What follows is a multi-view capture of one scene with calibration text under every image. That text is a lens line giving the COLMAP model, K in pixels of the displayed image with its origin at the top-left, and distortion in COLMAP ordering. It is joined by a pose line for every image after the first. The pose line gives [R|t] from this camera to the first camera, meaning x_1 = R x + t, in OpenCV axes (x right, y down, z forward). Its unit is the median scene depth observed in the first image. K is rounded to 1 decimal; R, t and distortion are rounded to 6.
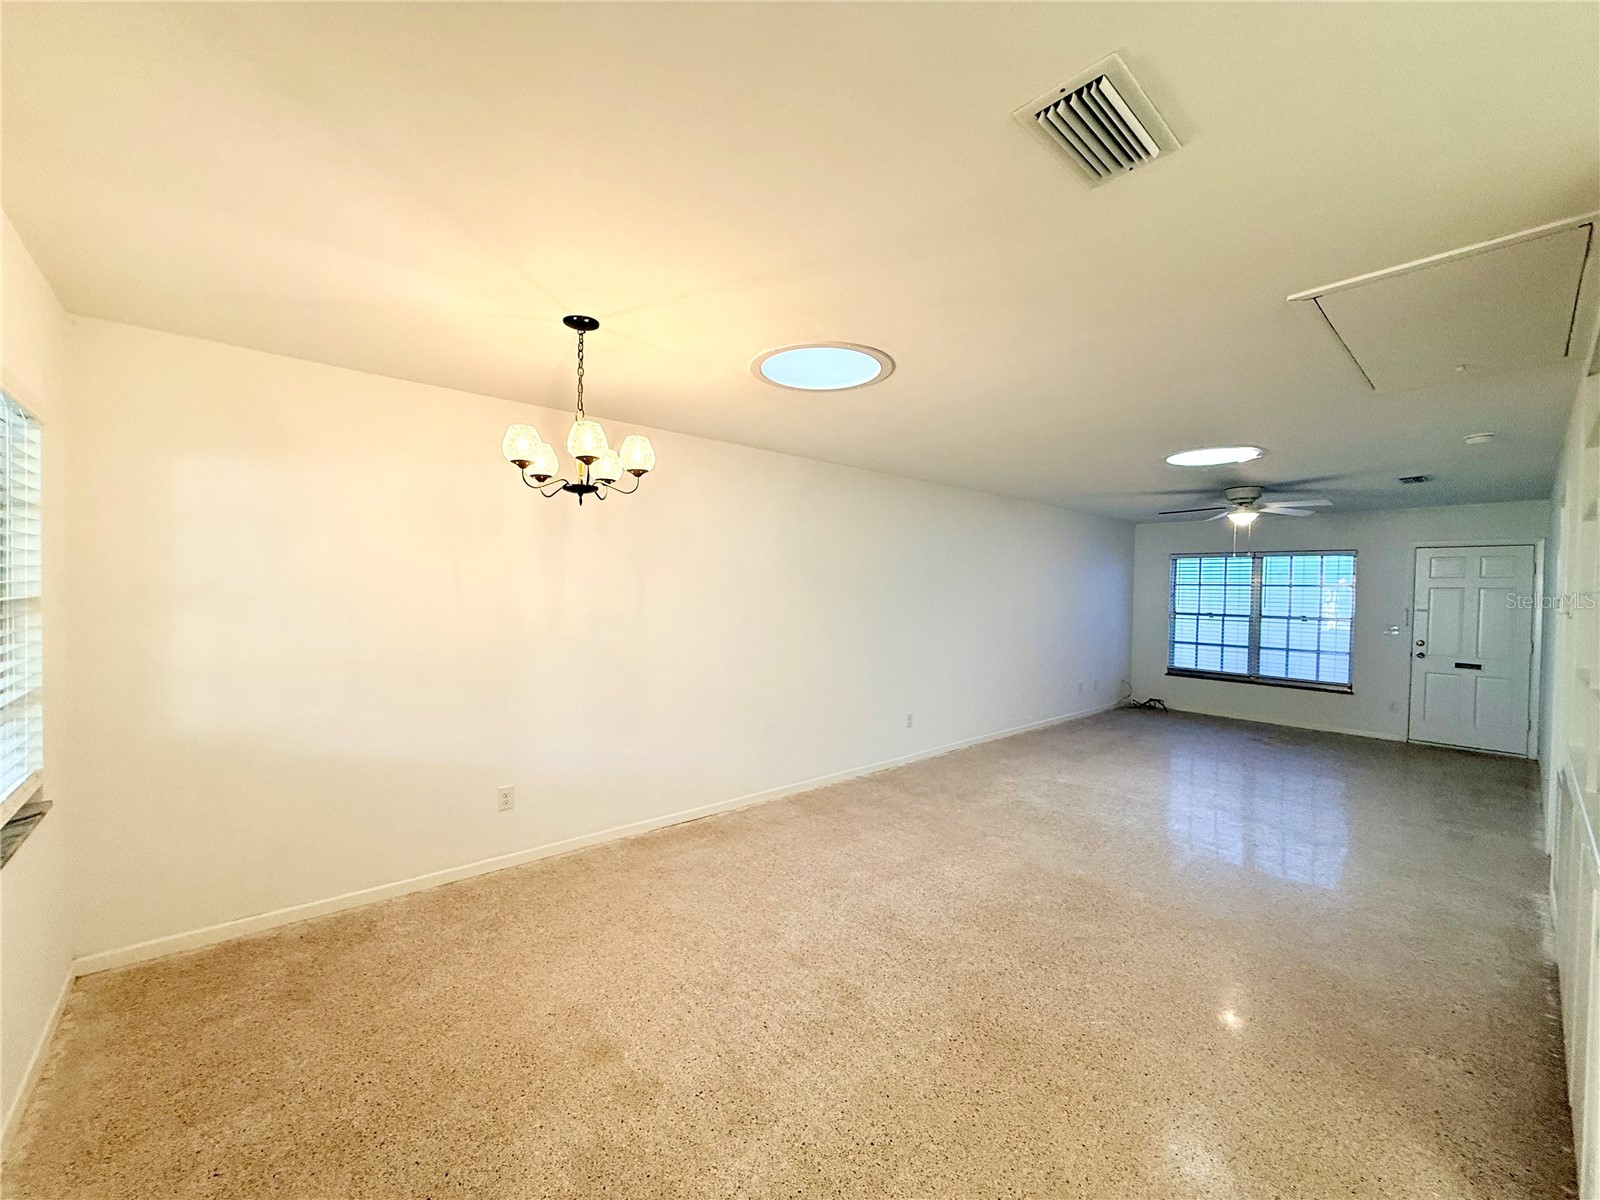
lens RADIAL K [[635.2, 0, 795.1], [0, 635.2, 603.5], [0, 0, 1]] dist [-0.001605, 0.000159]
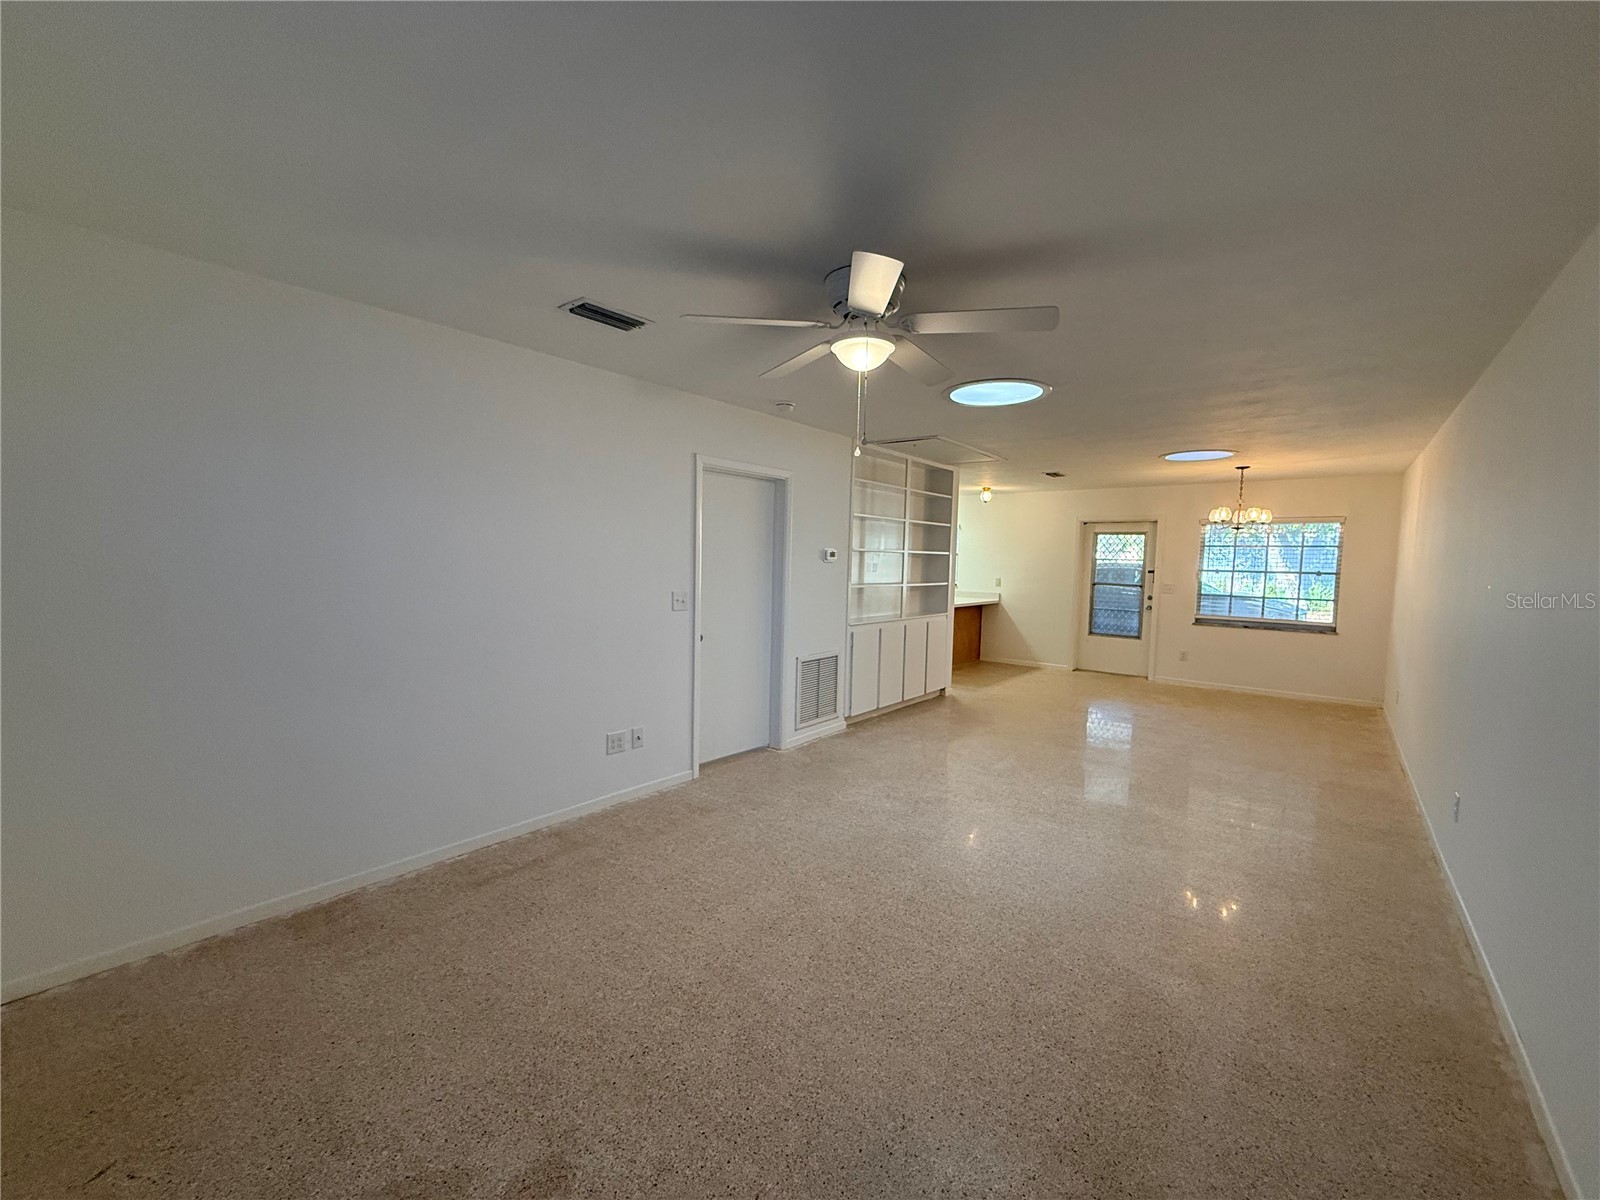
lens RADIAL K [[635.2, 0, 795.1], [0, 635.2, 603.5], [0, 0, 1]] dist [-0.001605, 0.000159]
pose [[-0.987294, -0.029308, -0.156175, 0.921454], [-0.043719, 0.995013, 0.089656, -0.010886], [0.152768, 0.095345, -0.983652, 1.608277]]
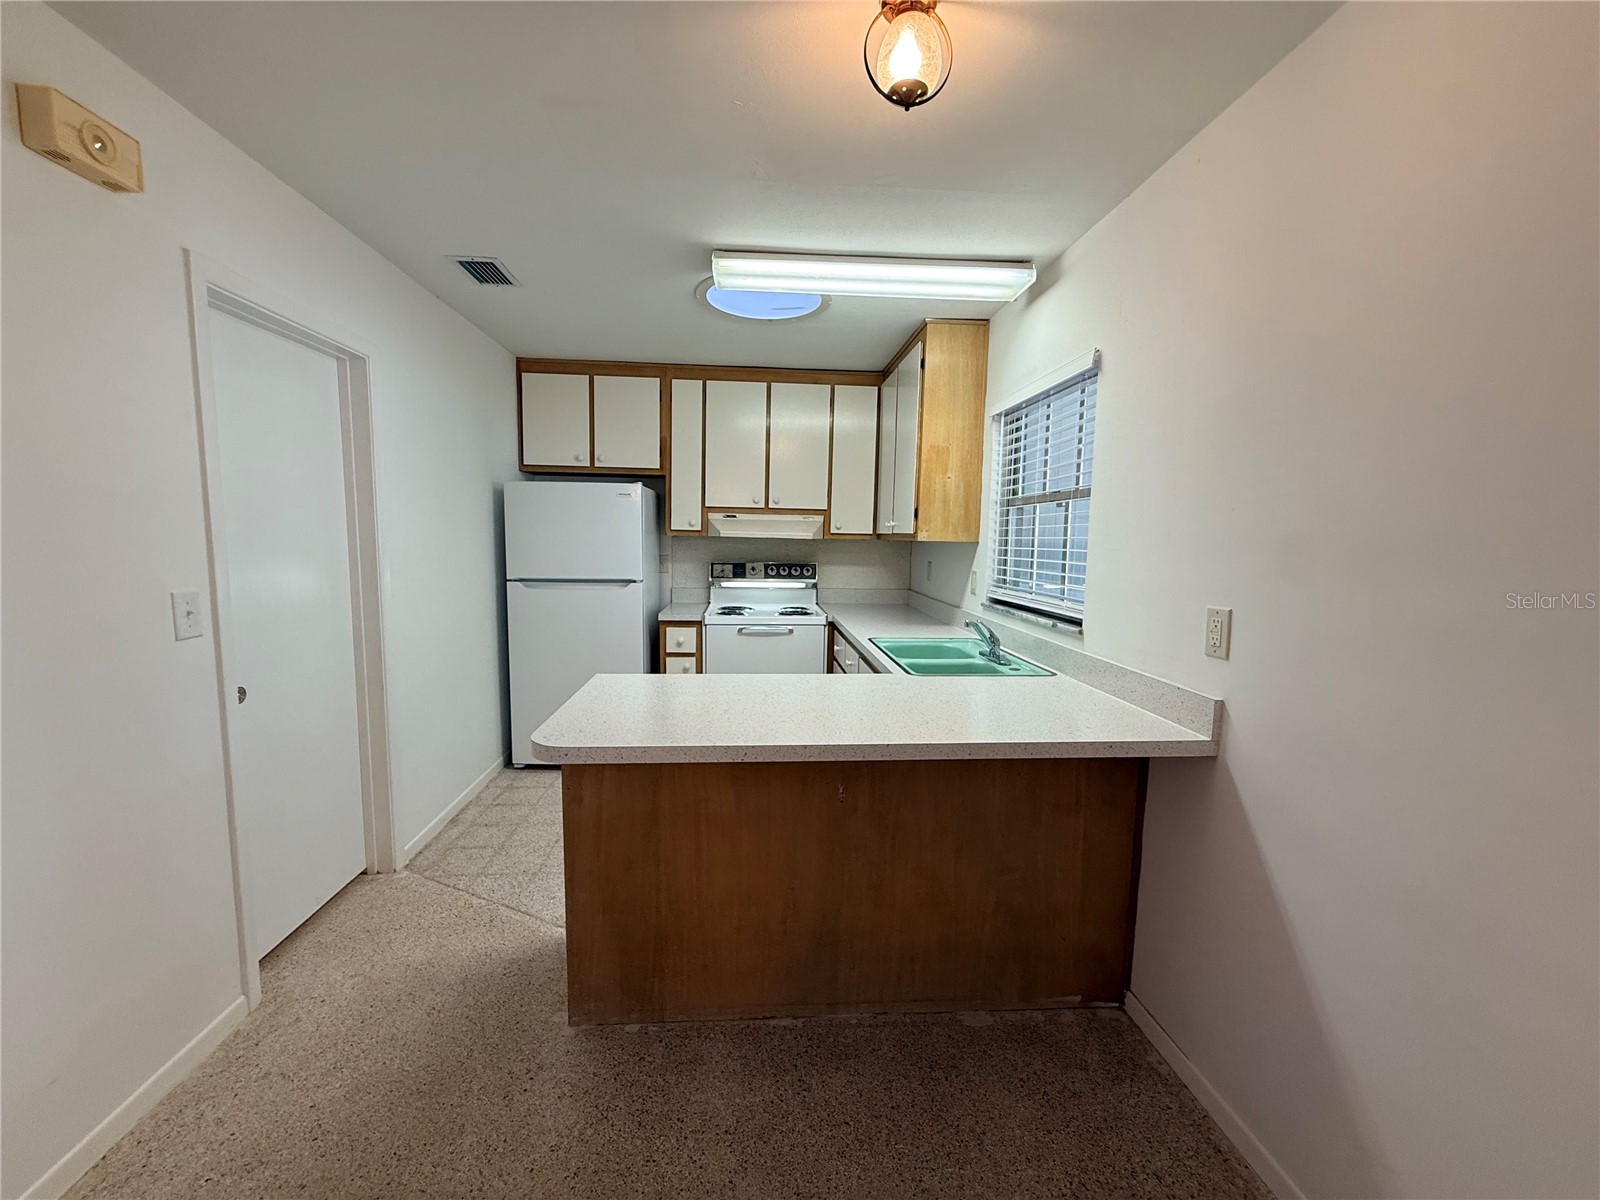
lens RADIAL K [[635.2, 0, 795.1], [0, 635.2, 603.5], [0, 0, 1]] dist [-0.001605, 0.000159]
pose [[-0.798148, -0.094337, 0.595030, 0.009575], [-0.015876, 0.990615, 0.135758, 0.015898], [-0.602252, 0.098909, -0.792155, 0.204820]]
